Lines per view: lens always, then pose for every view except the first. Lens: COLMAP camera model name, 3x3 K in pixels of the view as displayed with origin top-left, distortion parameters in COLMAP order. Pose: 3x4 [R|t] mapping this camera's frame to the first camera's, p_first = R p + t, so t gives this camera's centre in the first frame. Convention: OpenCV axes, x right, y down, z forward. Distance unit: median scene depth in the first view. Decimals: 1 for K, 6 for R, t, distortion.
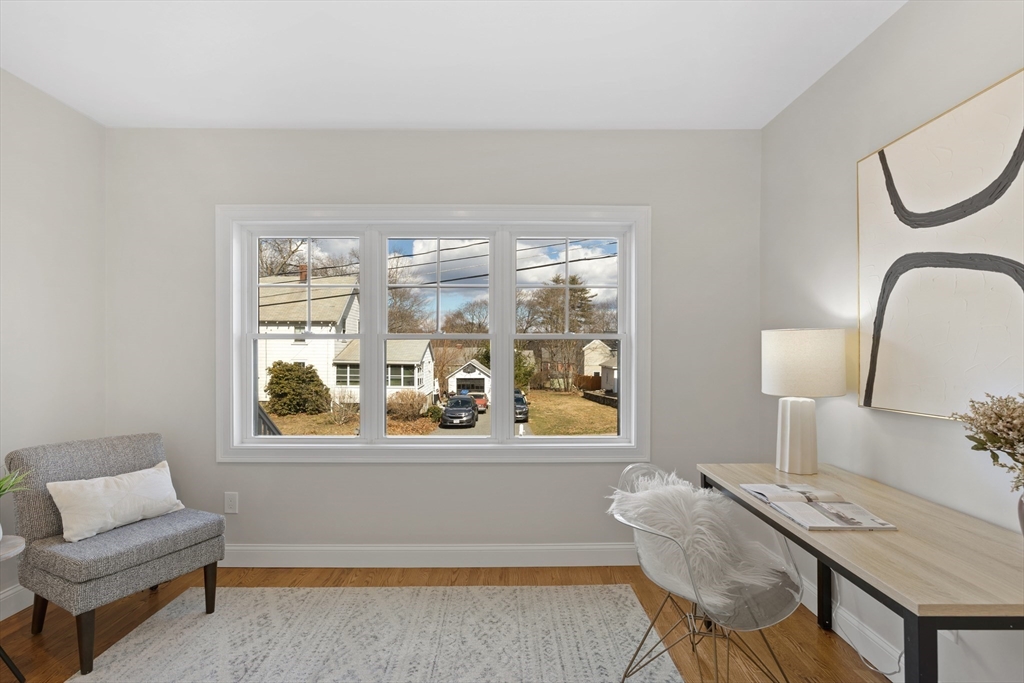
lens RADIAL K [[467.3, 0, 508.3], [0, 467.3, 341.0], [0, 0, 1]] dist [0.000525, -0.000295]
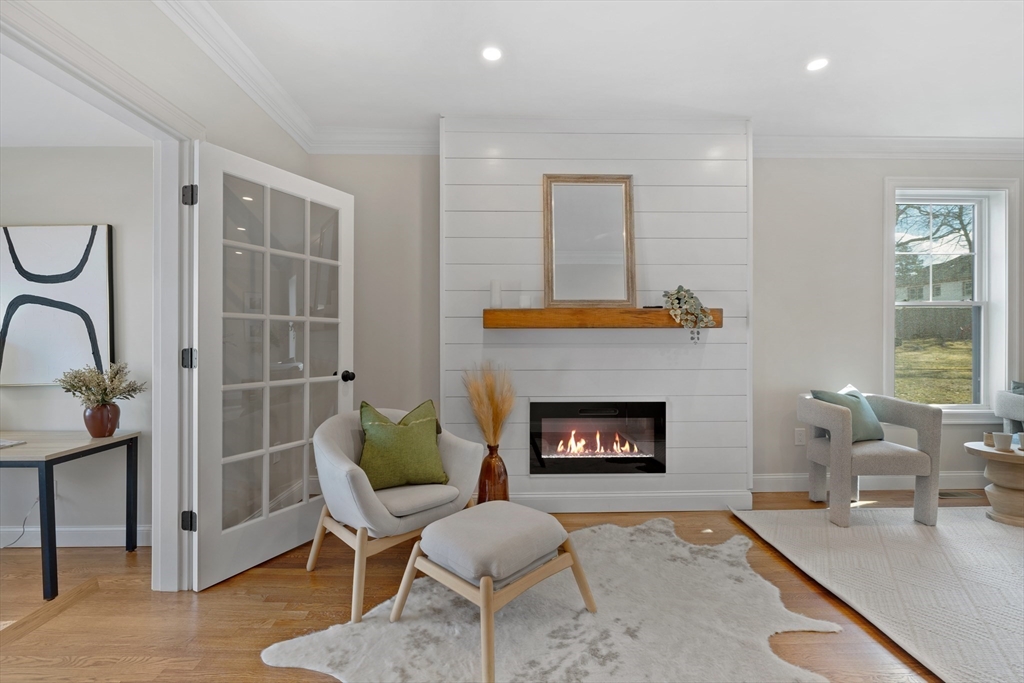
lens RADIAL K [[467.3, 0, 503.5], [0, 467.3, 332.5], [0, 0, 1]] dist [0.000525, -0.000295]
pose [[0.004944, -0.002935, 0.999983, -1.074643], [-0.000115, 0.999996, 0.002936, -0.059617], [-0.999988, -0.000130, 0.004944, -0.970702]]
